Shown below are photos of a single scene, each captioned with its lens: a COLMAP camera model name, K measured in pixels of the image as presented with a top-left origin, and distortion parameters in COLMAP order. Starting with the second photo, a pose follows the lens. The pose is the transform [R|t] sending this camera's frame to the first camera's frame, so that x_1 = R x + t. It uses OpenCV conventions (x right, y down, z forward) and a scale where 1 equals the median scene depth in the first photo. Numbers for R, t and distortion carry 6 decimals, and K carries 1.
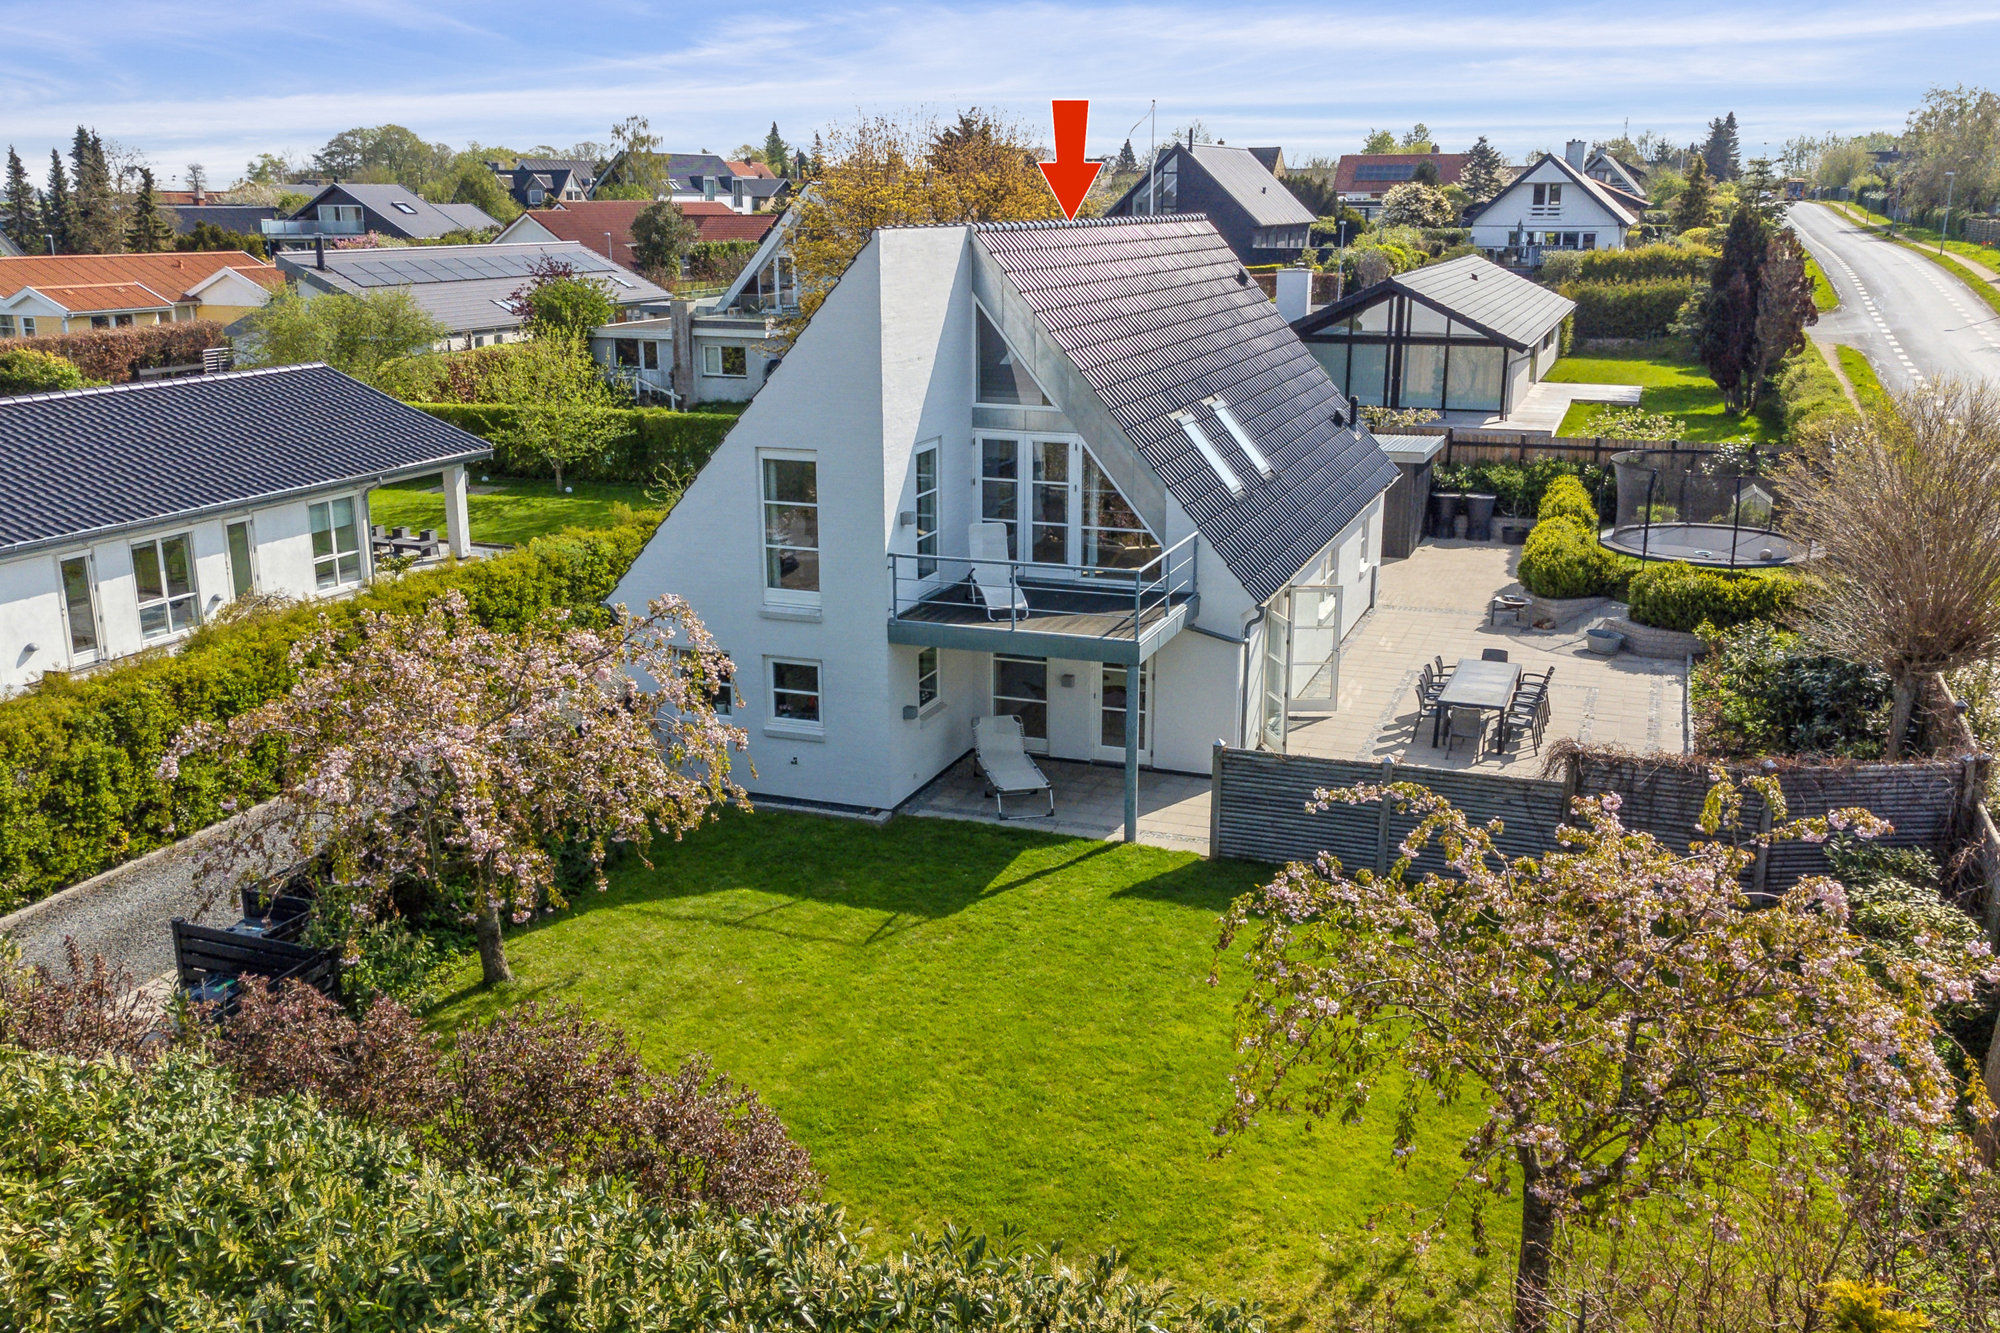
lens RADIAL K [[1772.9, 0, 1005.3], [0, 1772.9, 699.3], [0, 0, 1]] dist [0.044279, -0.001908]
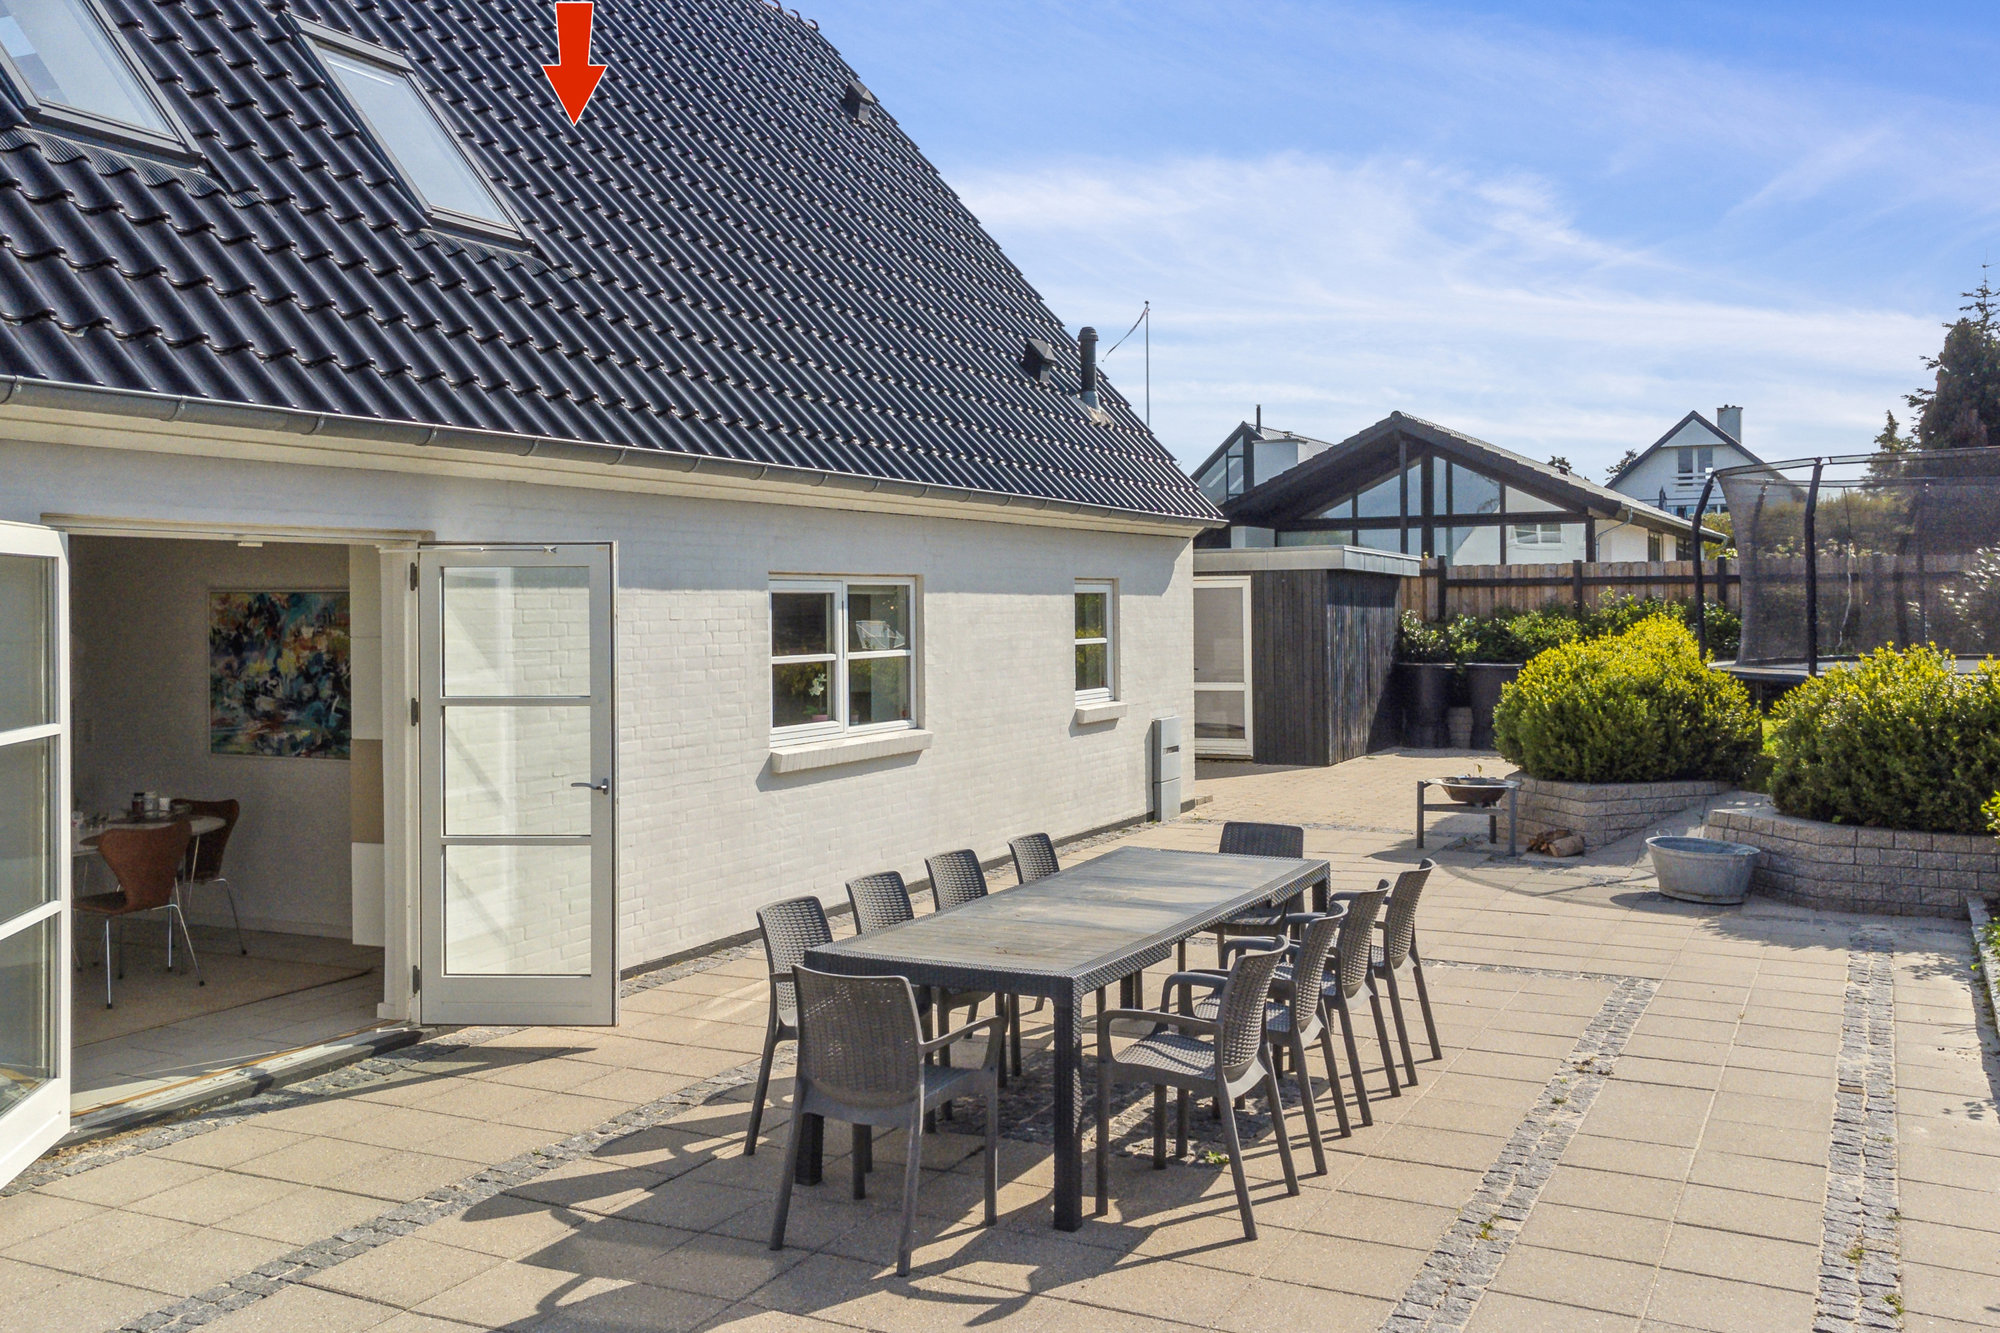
lens RADIAL K [[1713.0, 0, 1000.0], [0, 1713.0, 666.5], [0, 0, 1]] dist [0.047633, 0.003774]
pose [[0.992637, -0.007027, -0.120921, 0.228275], [-0.022214, 0.970822, -0.238769, 0.012210], [0.119071, 0.239697, 0.963518, 0.615856]]
